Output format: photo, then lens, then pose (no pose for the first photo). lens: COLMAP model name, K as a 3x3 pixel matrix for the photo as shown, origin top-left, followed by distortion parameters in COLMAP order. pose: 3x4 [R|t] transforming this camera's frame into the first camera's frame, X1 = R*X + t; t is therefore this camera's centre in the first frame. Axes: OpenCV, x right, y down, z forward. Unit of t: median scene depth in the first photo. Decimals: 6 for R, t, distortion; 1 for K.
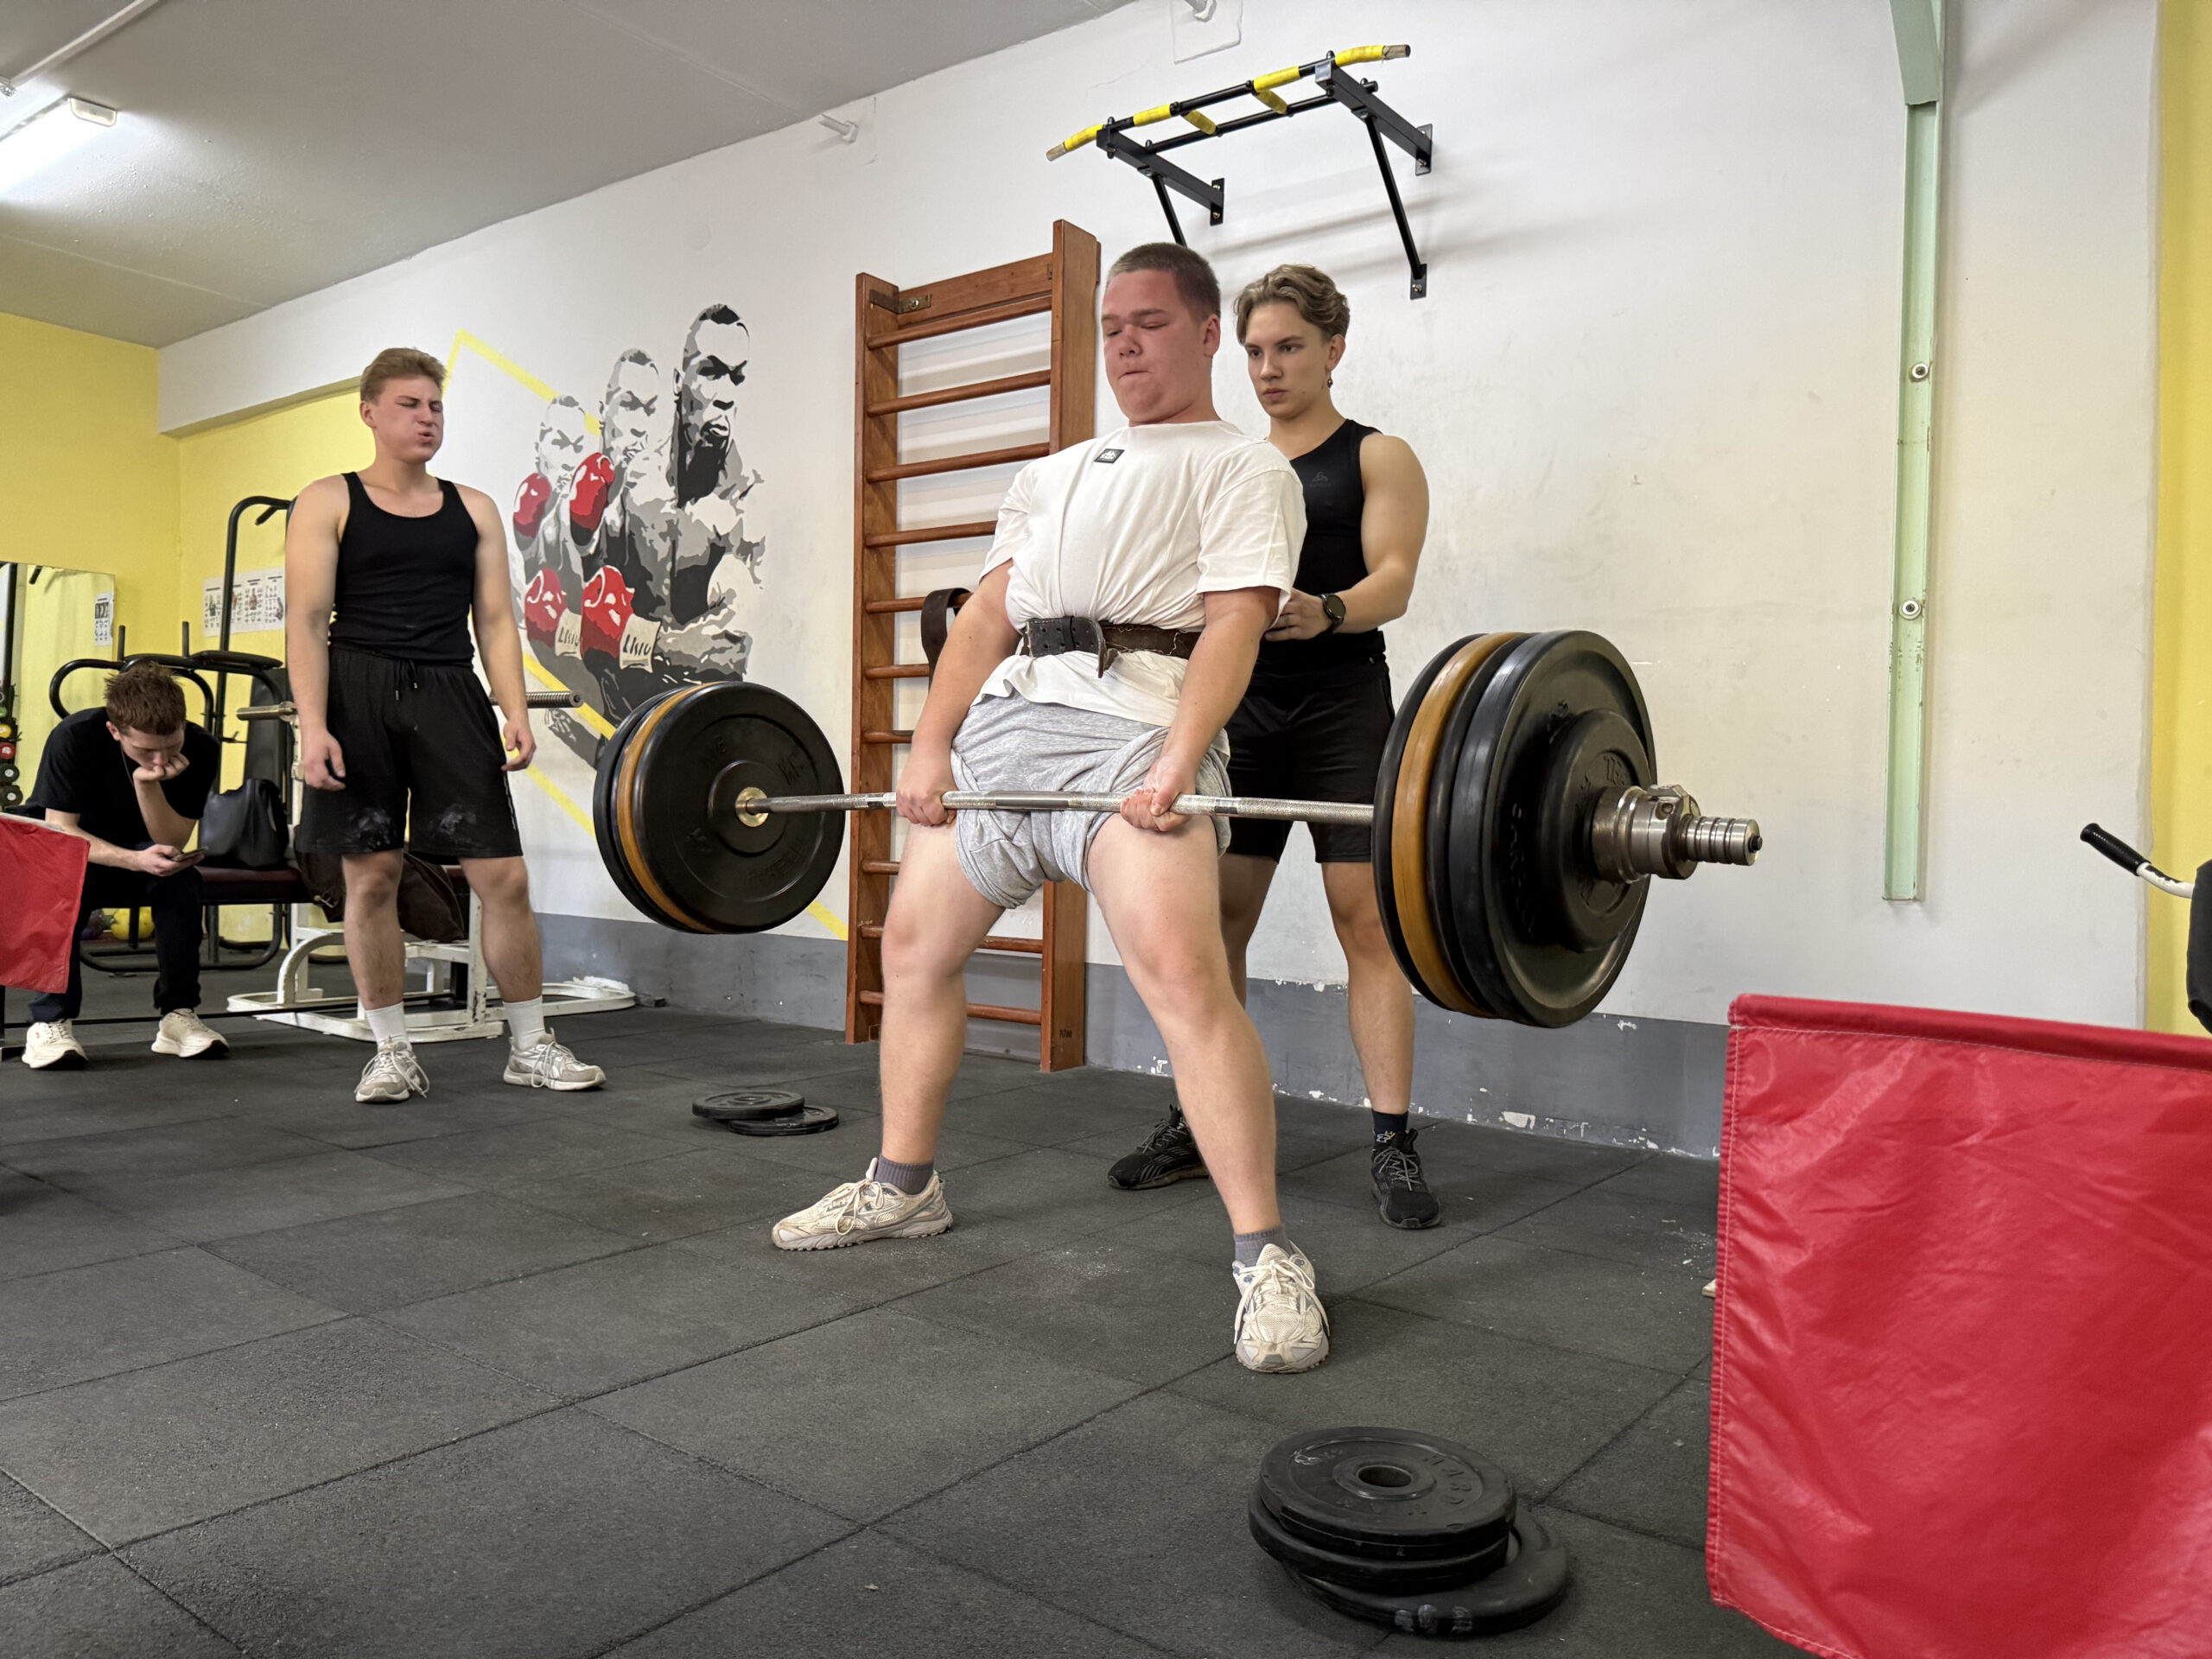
lens RADIAL K [[1568.1, 0, 1111.4], [0, 1568.1, 844.4], [0, 0, 1]] dist [0.006537, -0.017909]
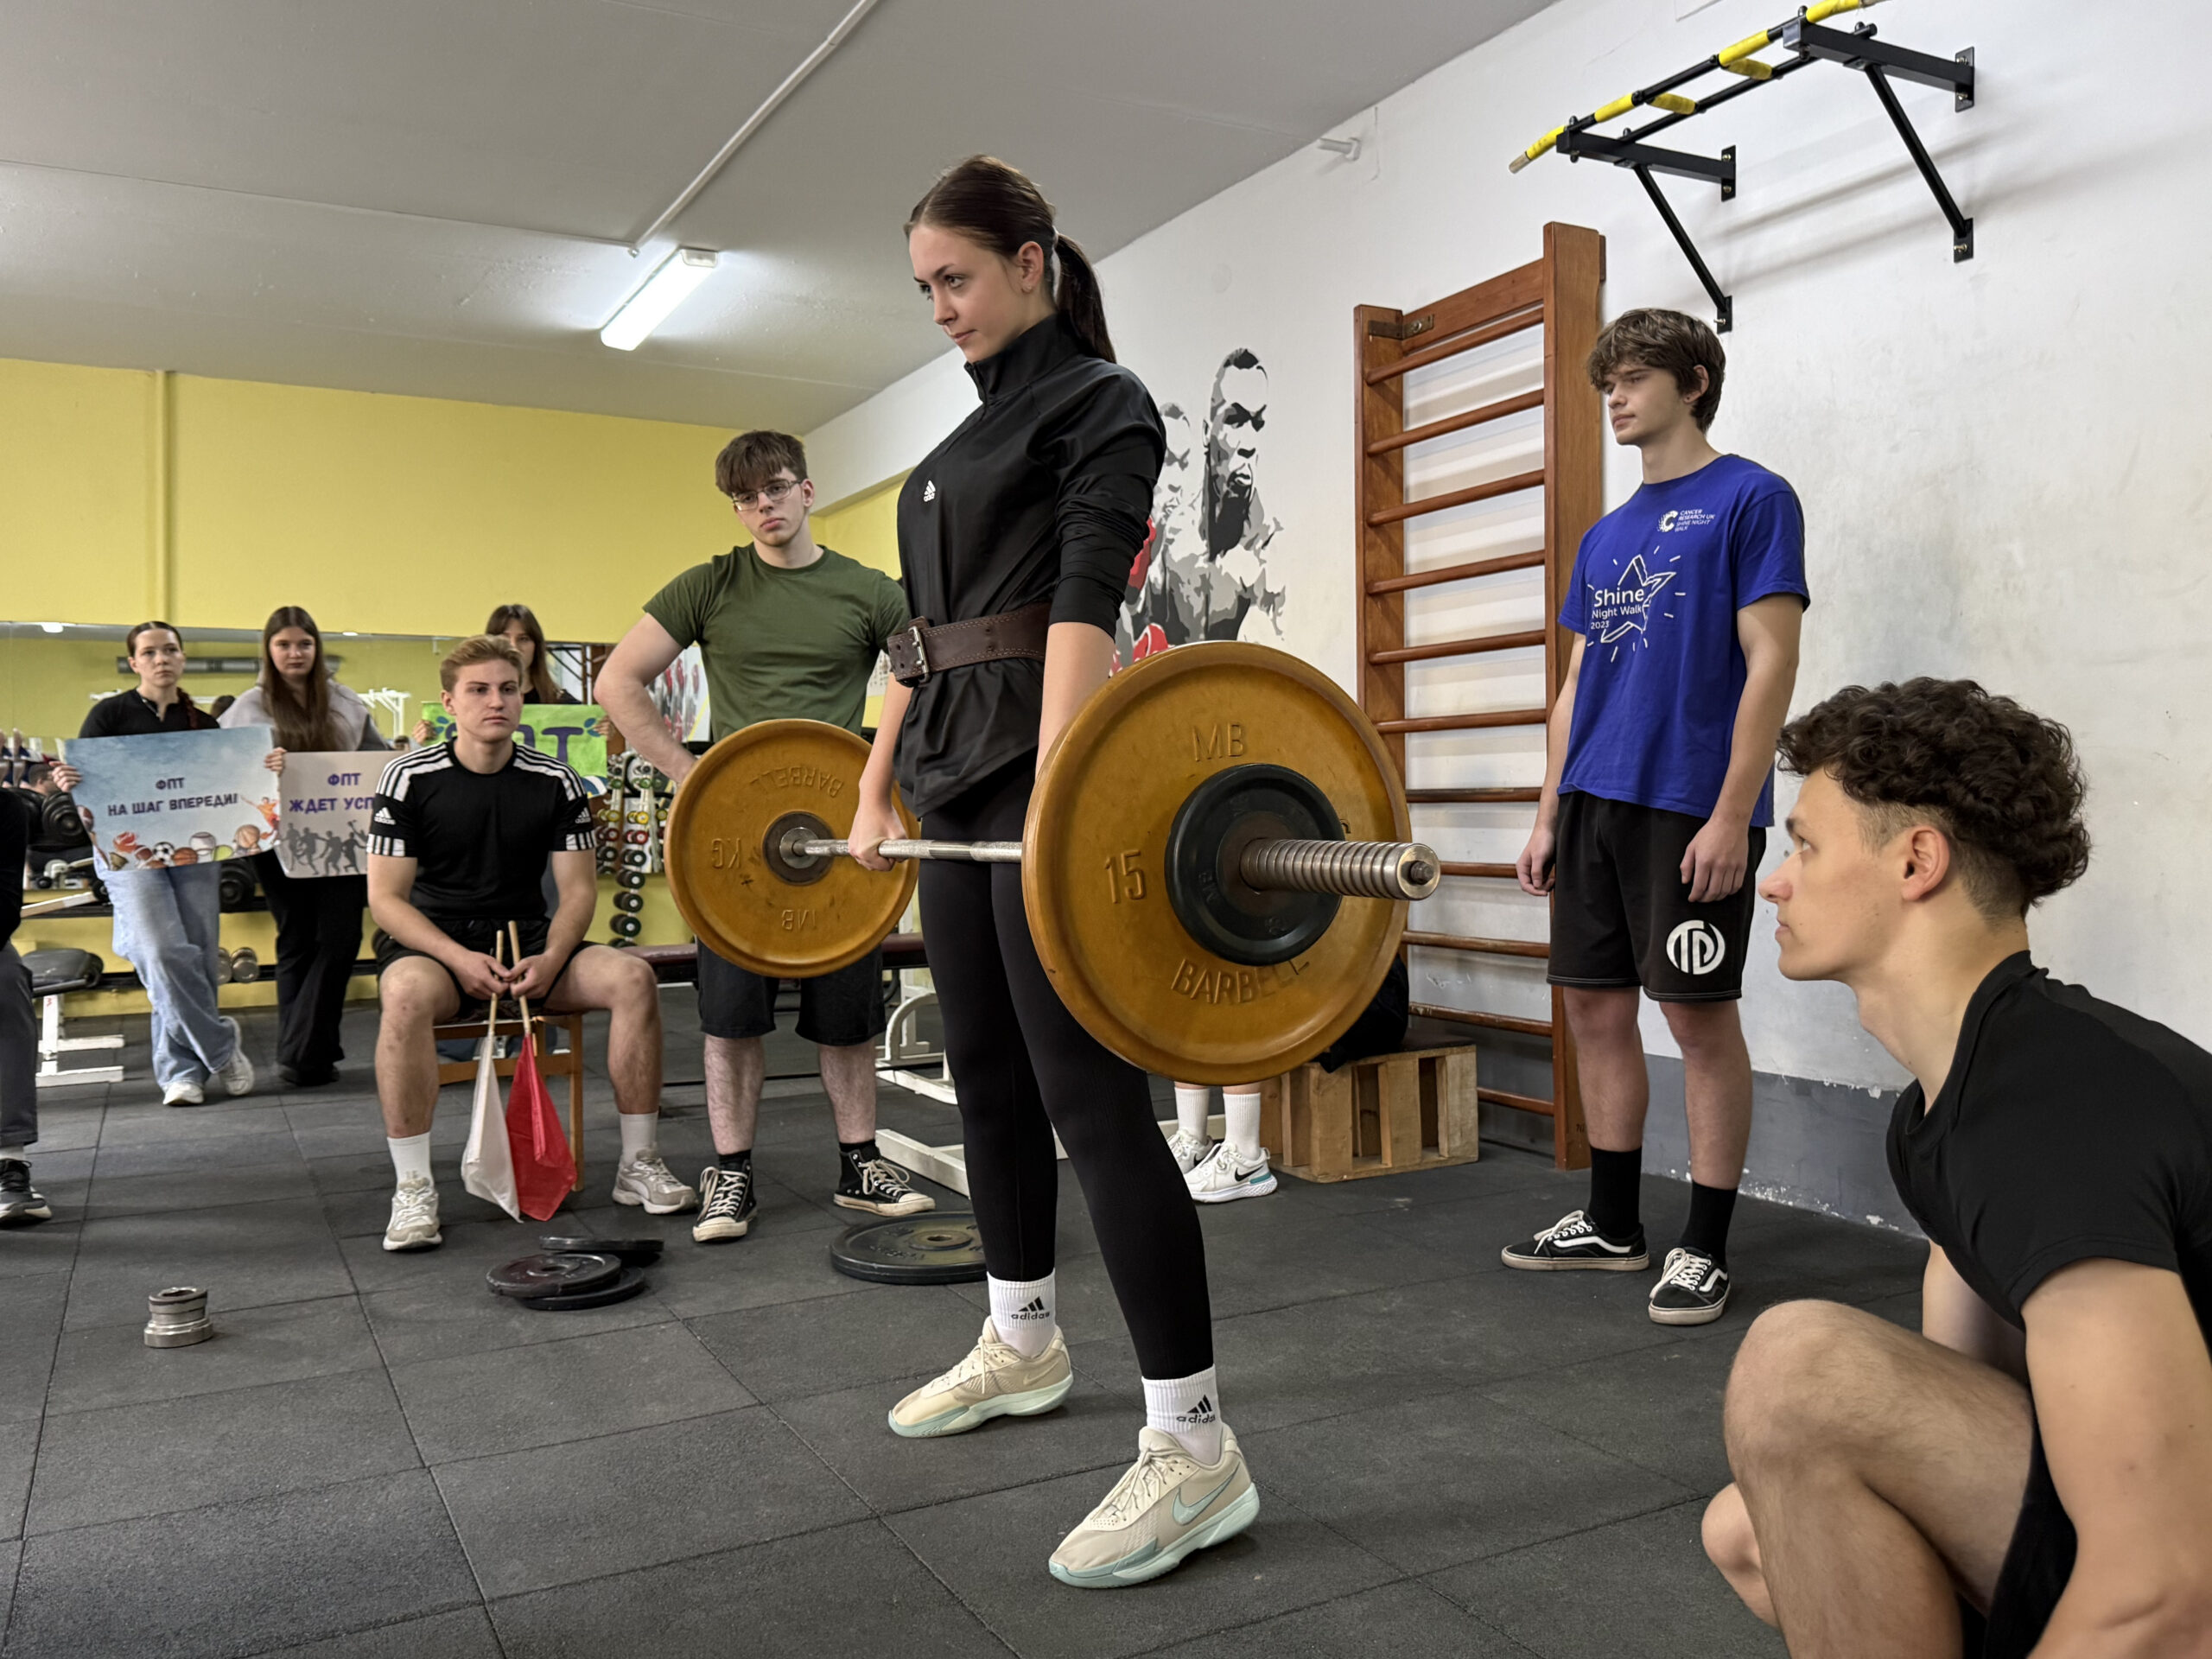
lens RADIAL K [[1744.0, 0, 1112.7], [0, 1744.0, 845.9], [0, 0, 1]] dist [0.071173, -0.127145]
pose [[0.908134, -0.026552, -0.417837, 0.135188], [0.029132, 0.999576, -0.000203, -0.044394], [0.417665, -0.011988, 0.908522, -0.020418]]
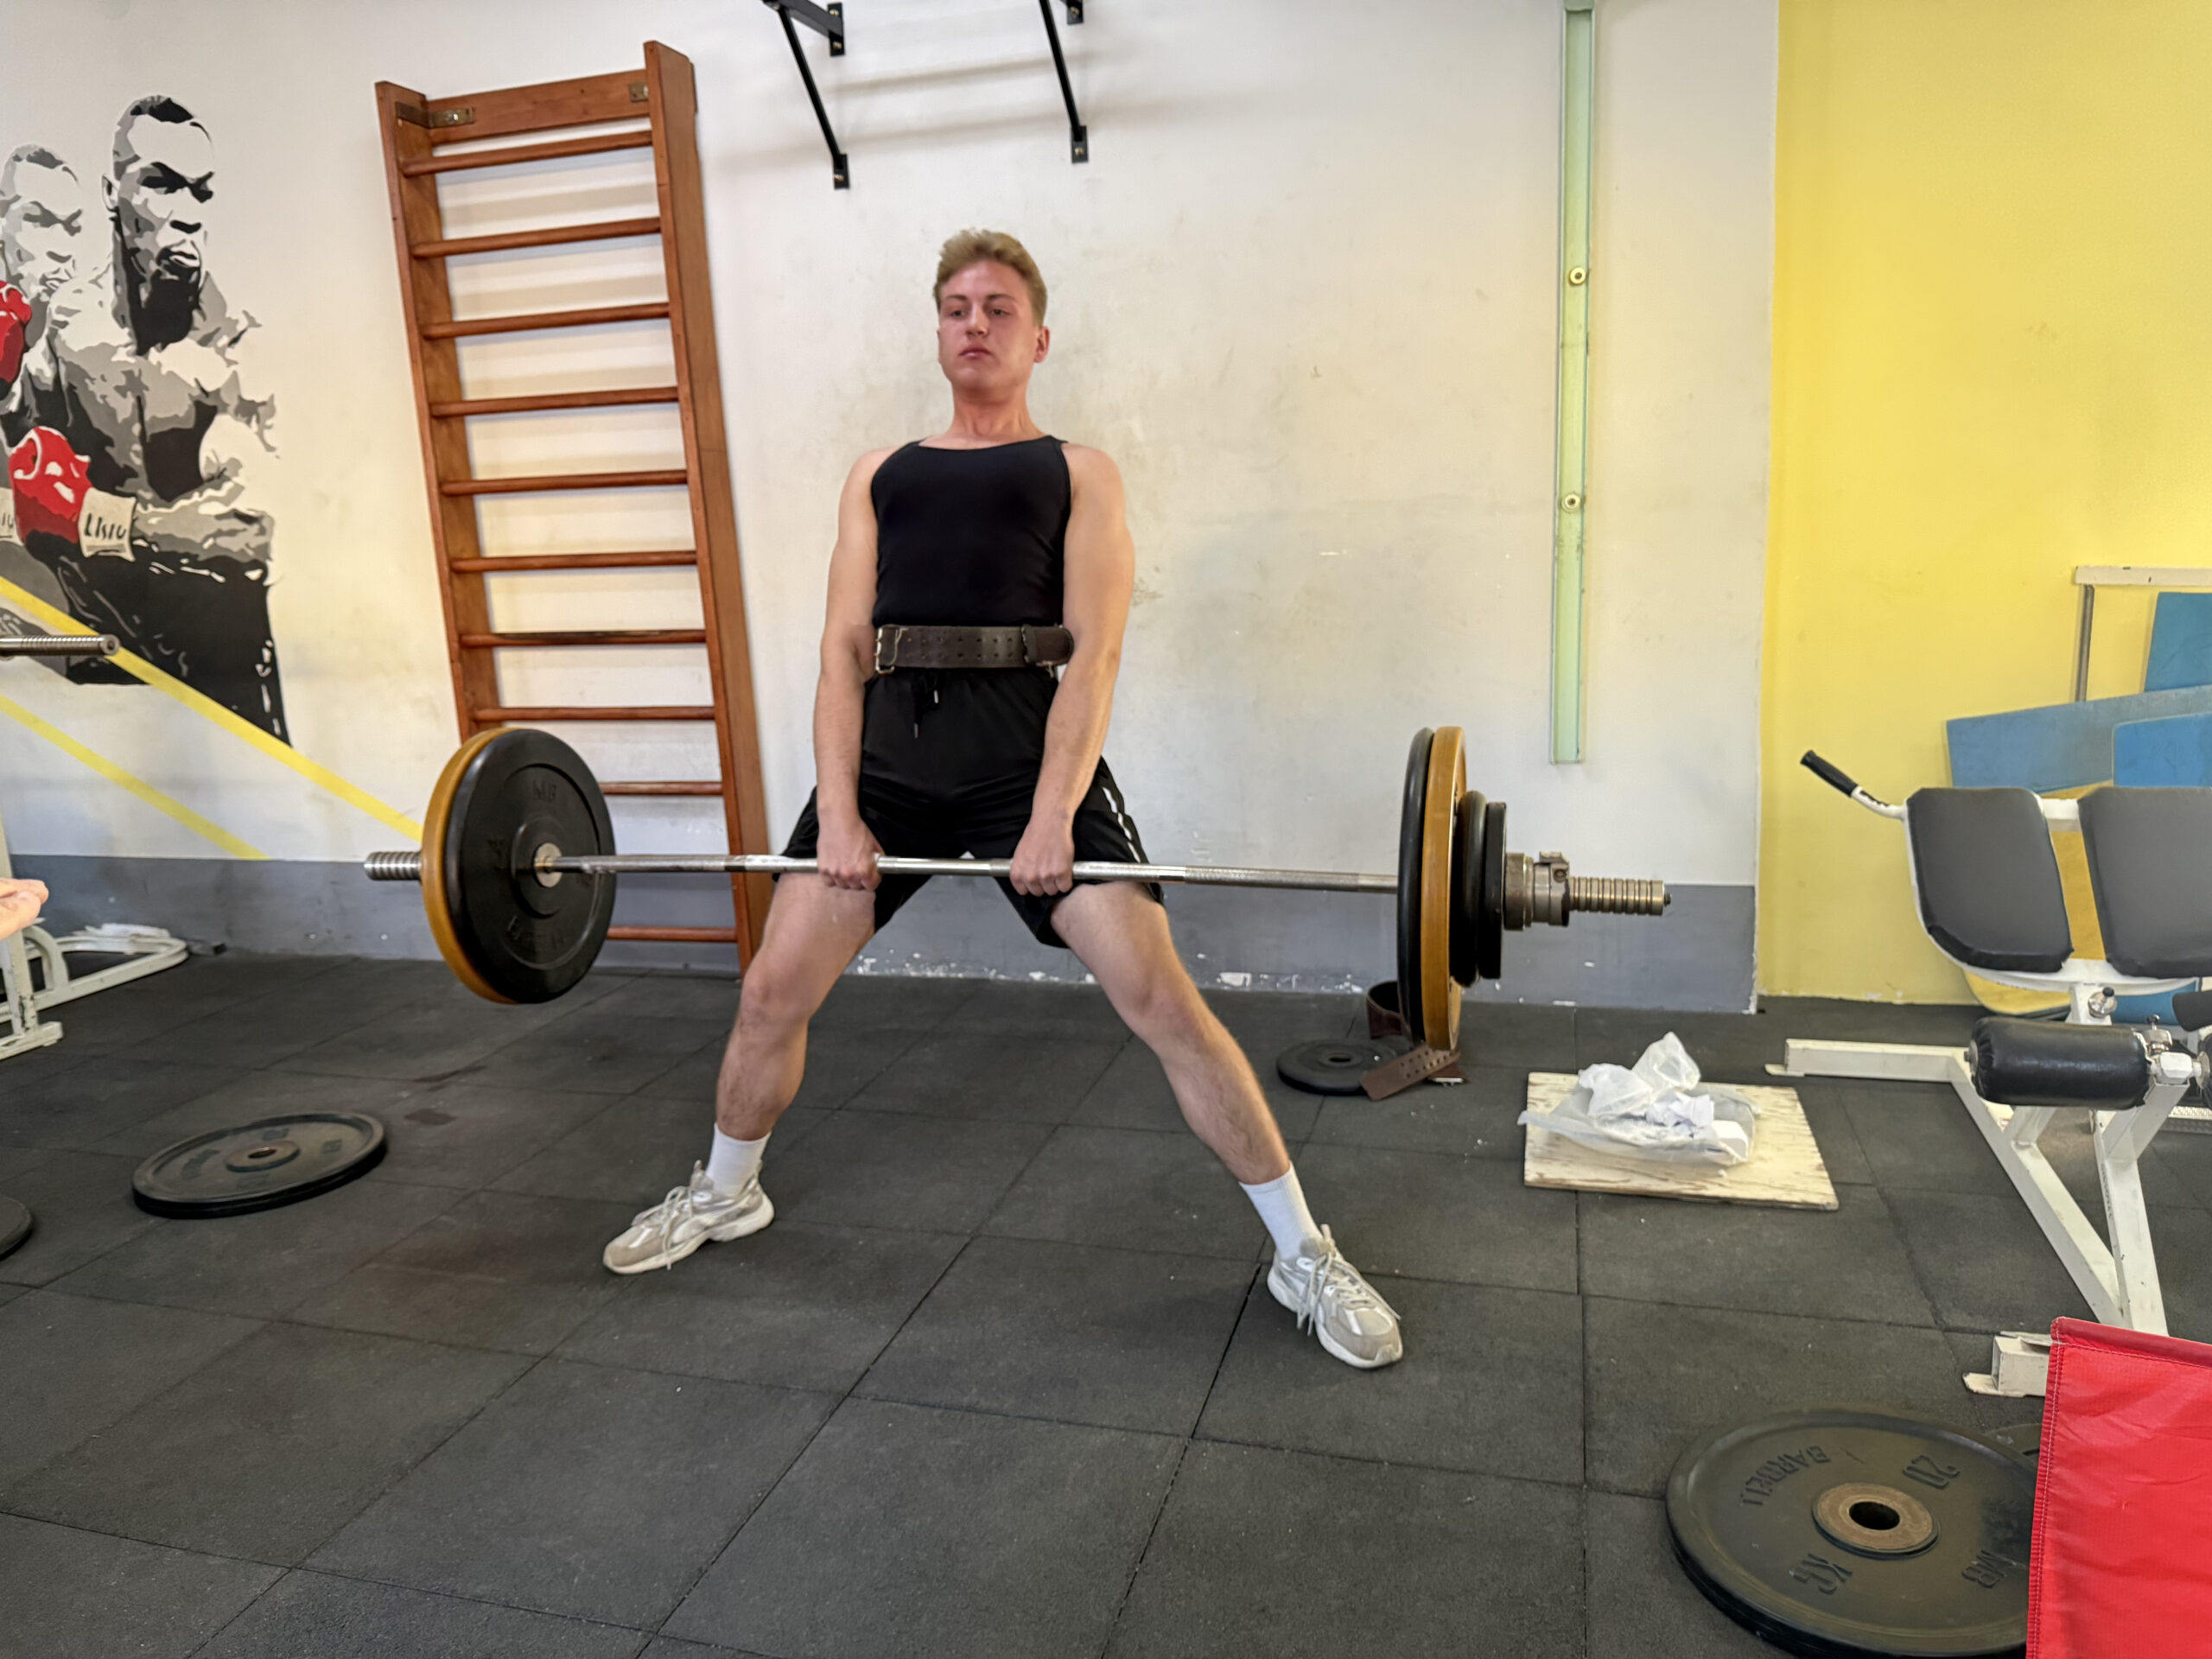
lens RADIAL K [[1568.1, 0, 1097.6], [0, 1568.1, 819.4], [0, 0, 1]] dist [0.006537, -0.017909]
pose [[0.931263, -0.133305, 0.339085, -0.137892], [0.072063, 0.979670, 0.187224, -0.109037], [-0.357149, -0.149920, 0.921937, 0.045991]]
